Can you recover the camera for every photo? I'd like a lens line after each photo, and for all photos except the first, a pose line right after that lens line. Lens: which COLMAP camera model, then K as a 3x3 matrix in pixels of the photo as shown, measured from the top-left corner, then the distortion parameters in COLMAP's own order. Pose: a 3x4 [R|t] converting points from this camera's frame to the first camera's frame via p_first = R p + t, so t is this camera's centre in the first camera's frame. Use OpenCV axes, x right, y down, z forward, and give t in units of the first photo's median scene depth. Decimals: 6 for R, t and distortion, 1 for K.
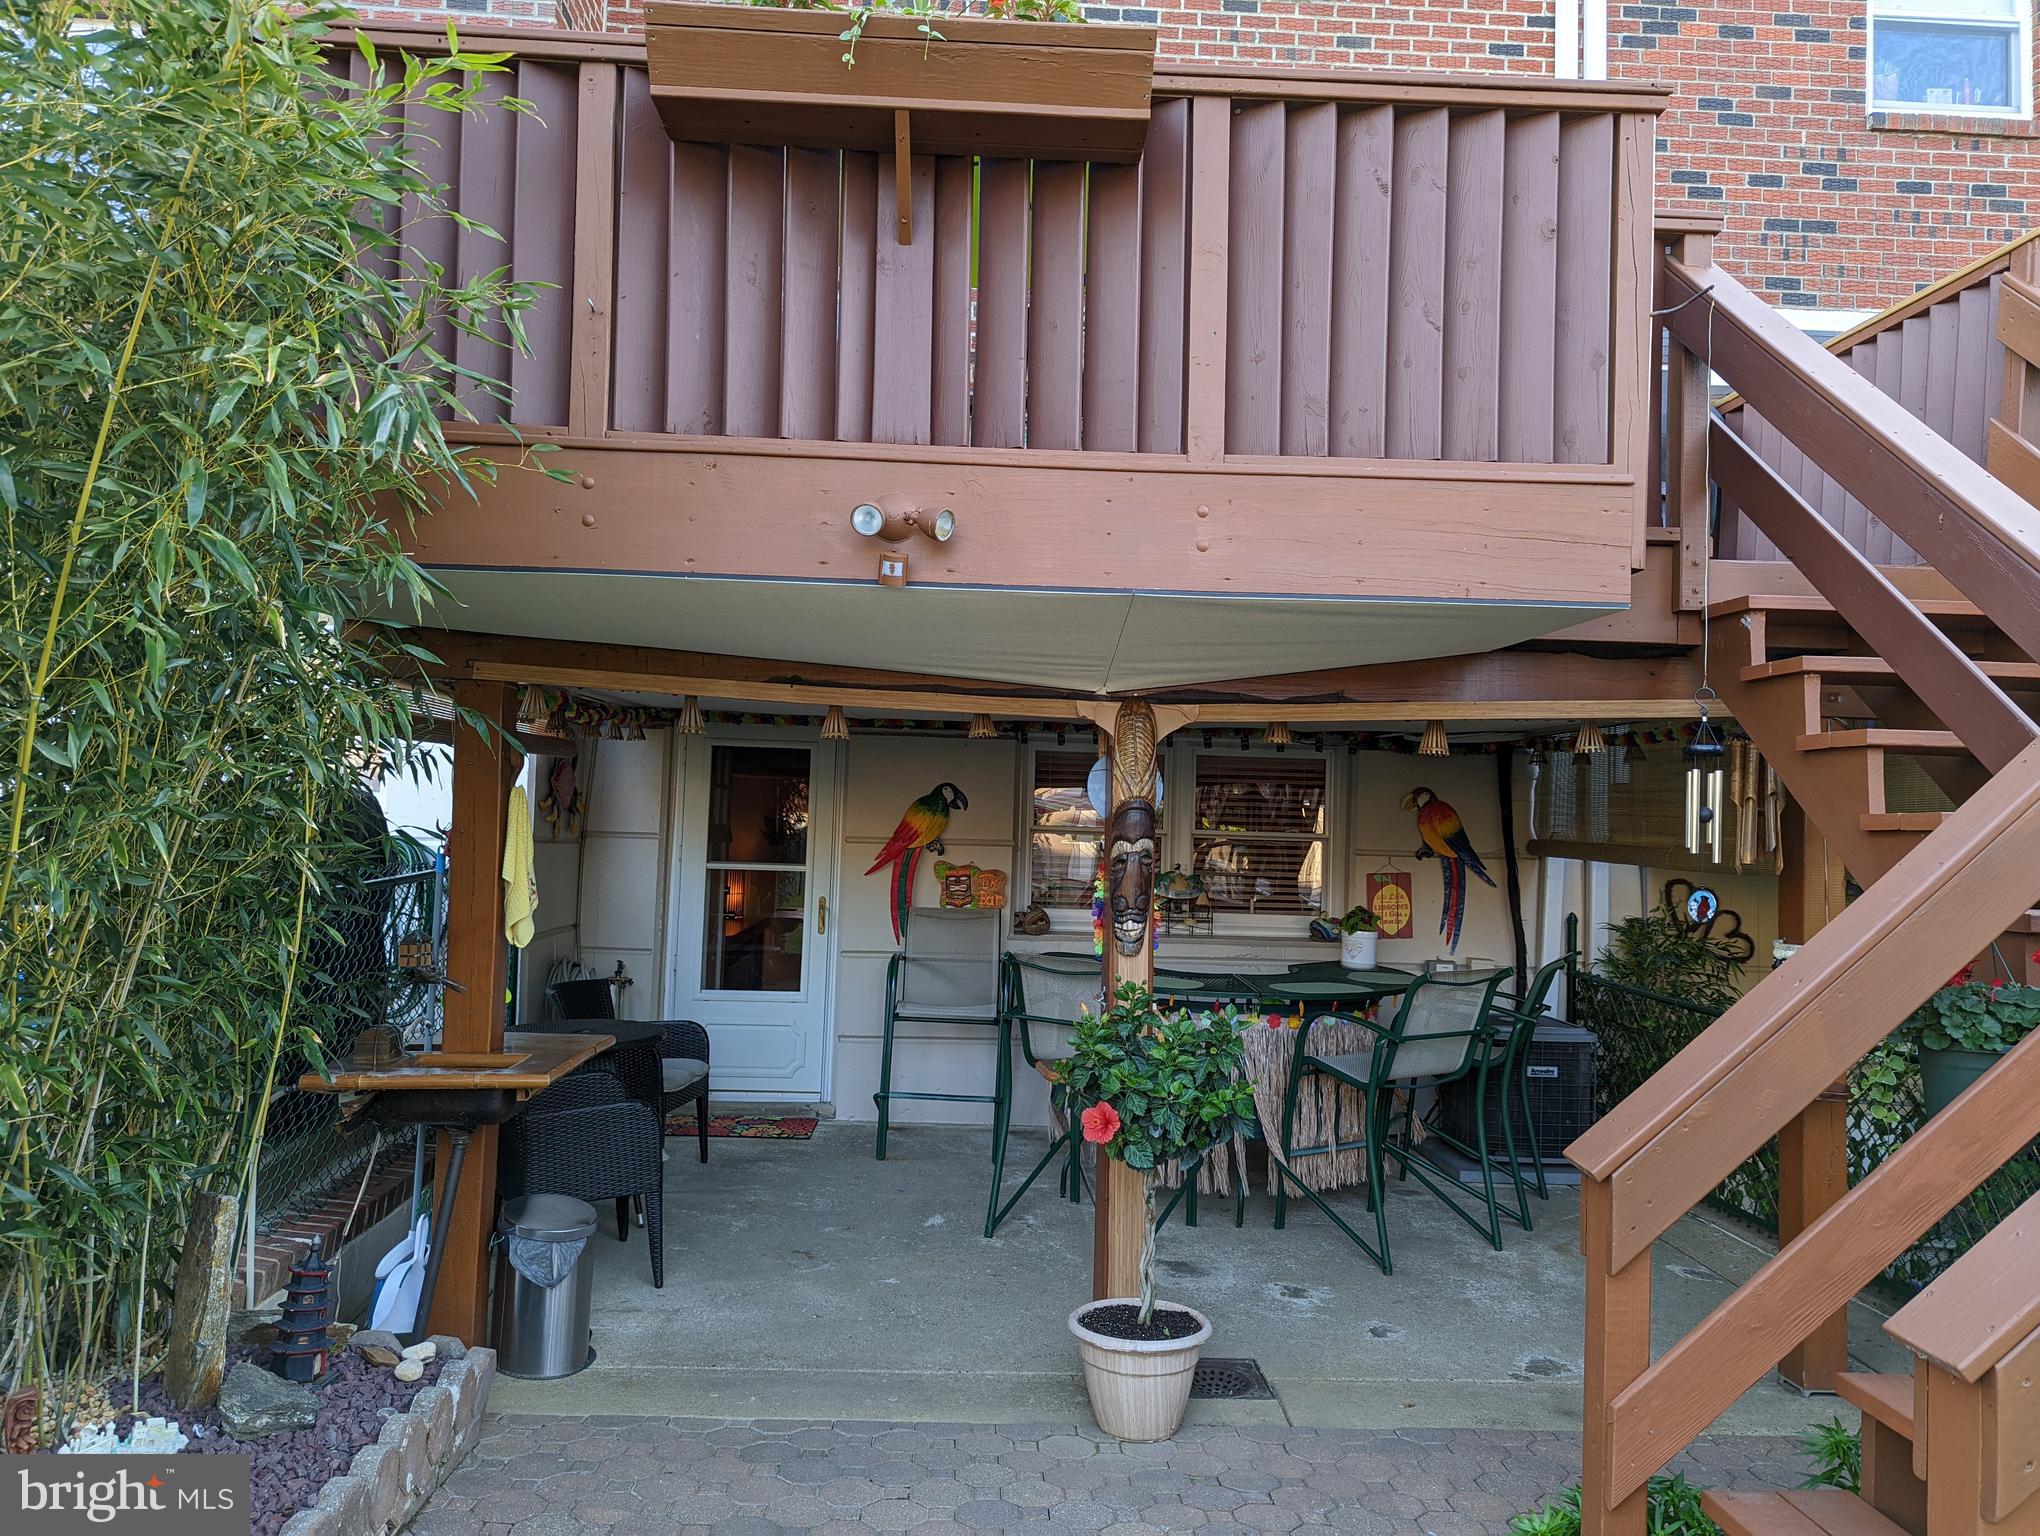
lens RADIAL K [[1455.1, 0, 1021.9], [0, 1455.1, 770.3], [0, 0, 1]] dist [0.043314, -0.034707]
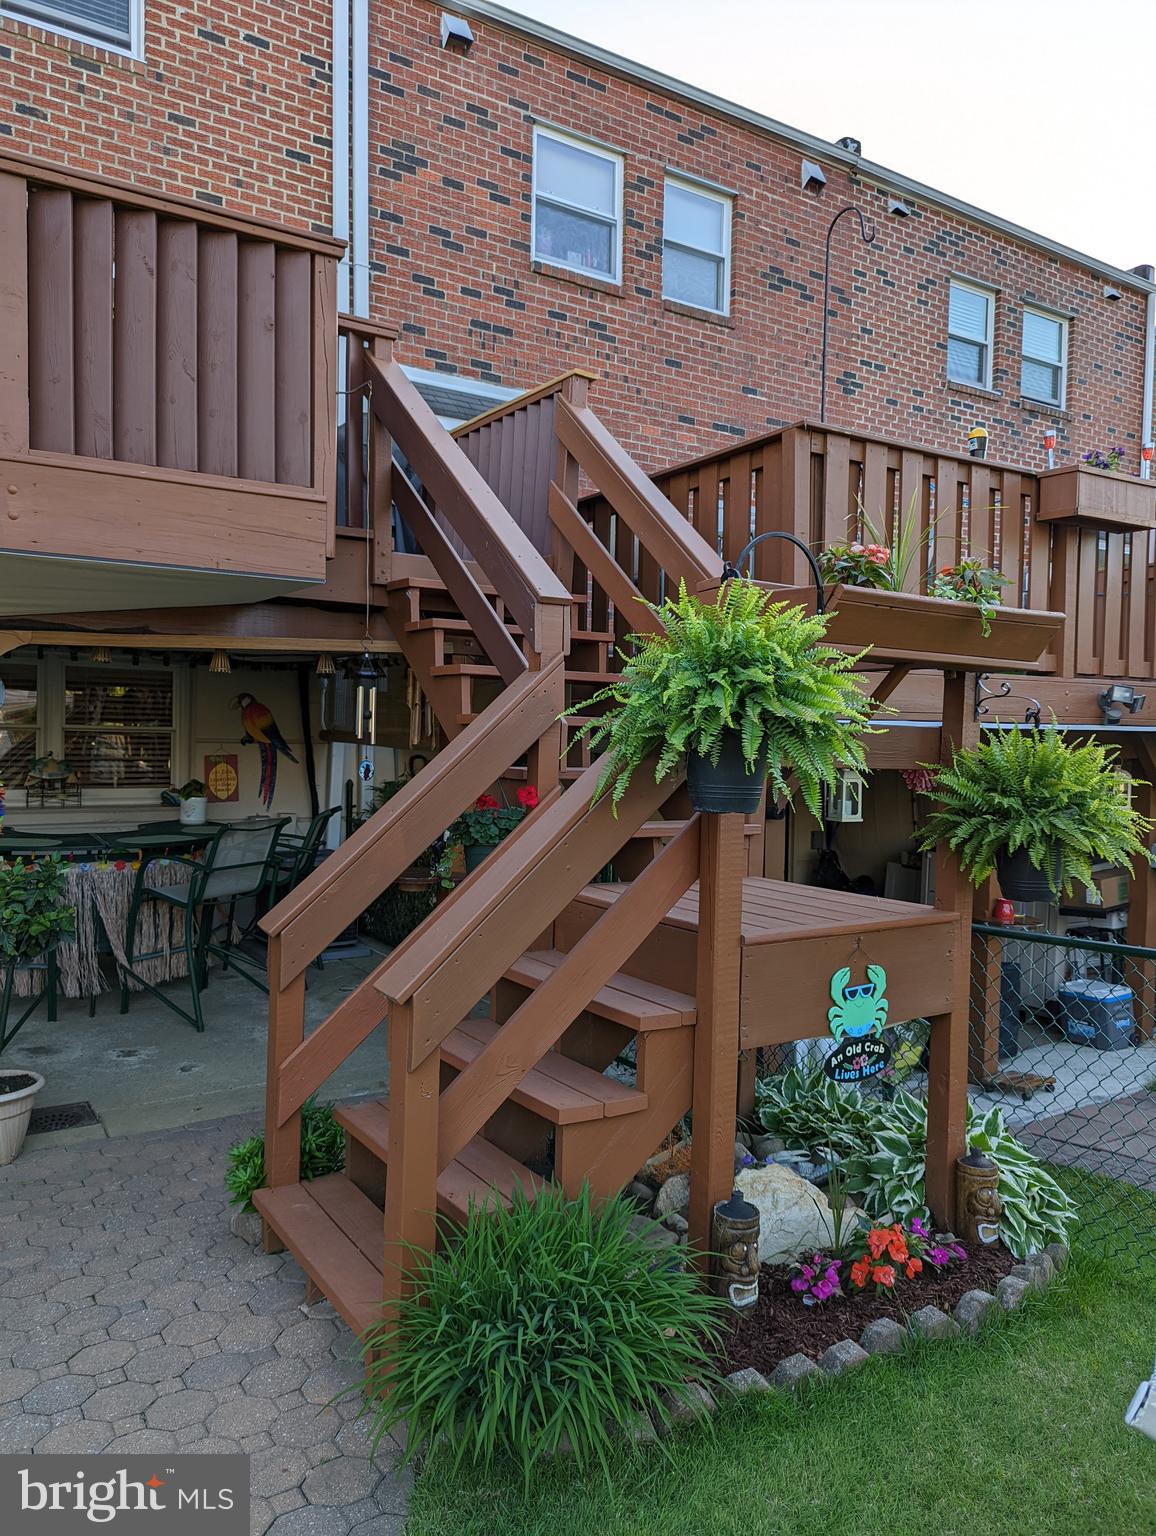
lens RADIAL K [[1096.8, 0, 587.7], [0, 1096.8, 767.4], [0, 0, 1]] dist [0.061840, -0.055776]
pose [[0.864728, -0.025340, 0.501600, 0.035516], [-0.015262, 0.996939, 0.076674, -0.004827], [-0.502008, -0.073957, 0.861695, -0.102984]]
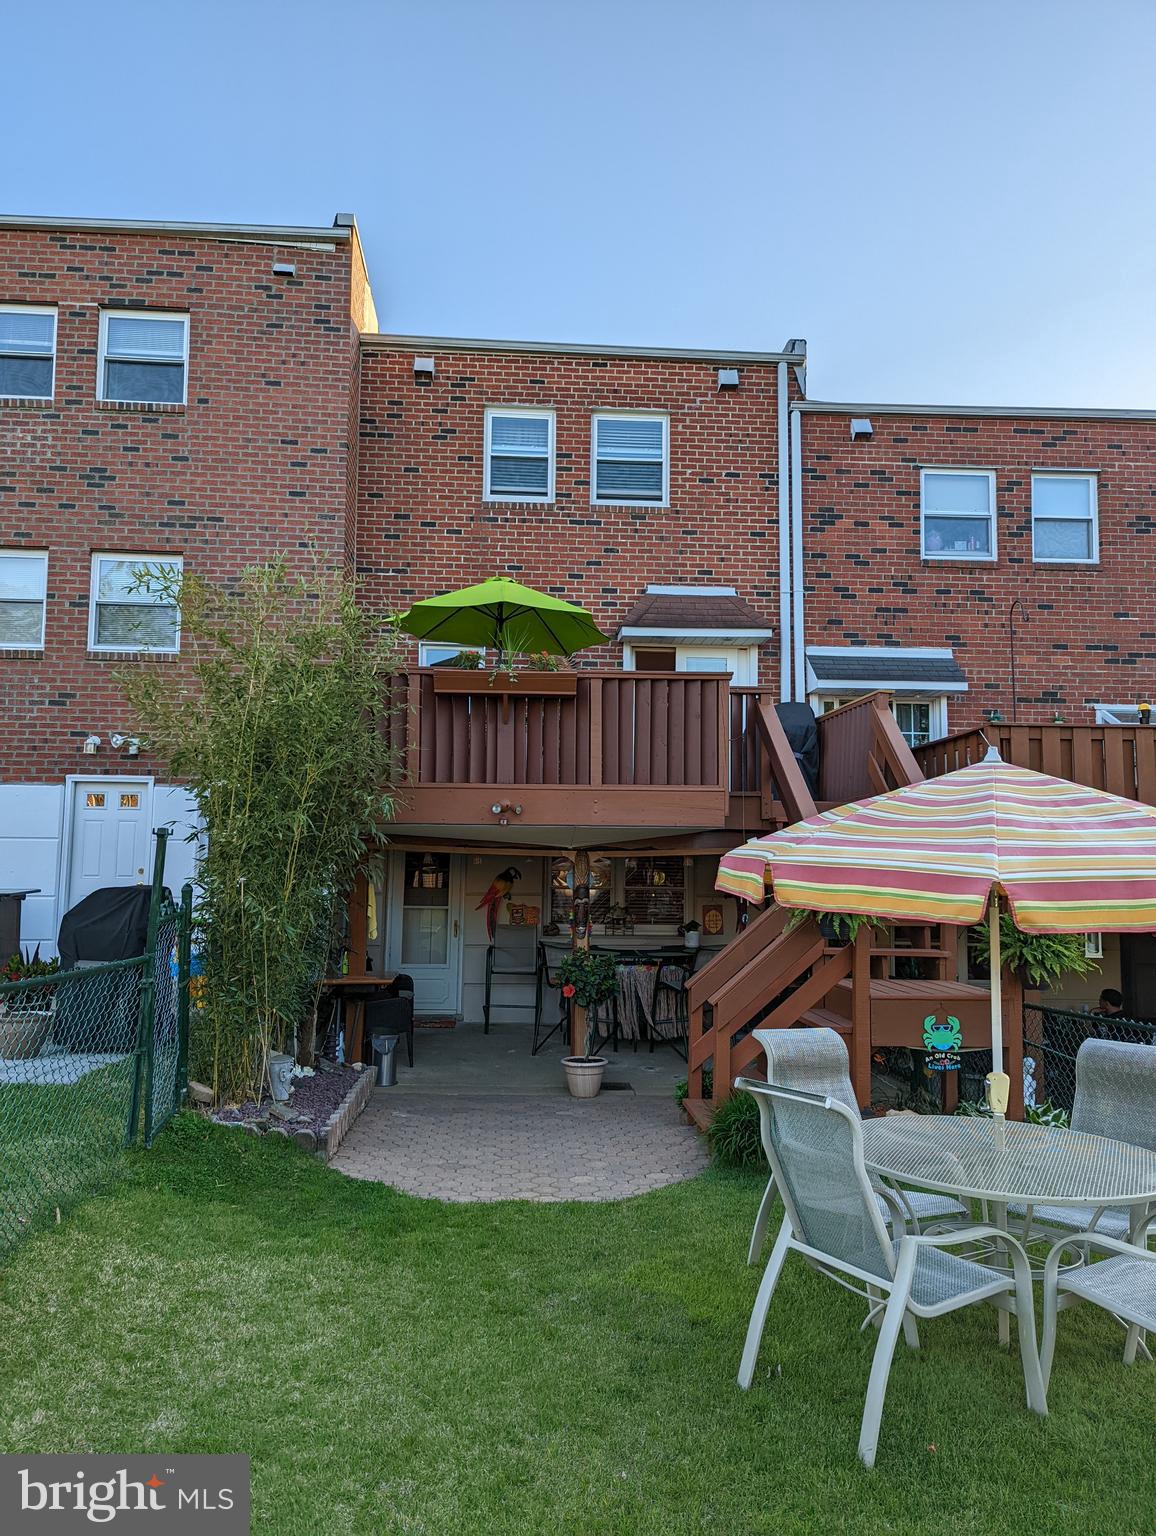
lens RADIAL K [[1096.8, 0, 575.5], [0, 1096.8, 767.8], [0, 0, 1]] dist [0.061840, -0.055776]
pose [[0.999673, -0.013406, 0.021771, 0.014211], [0.014464, 0.998685, -0.049187, -0.077172], [-0.021083, 0.049486, 0.998552, -0.880571]]
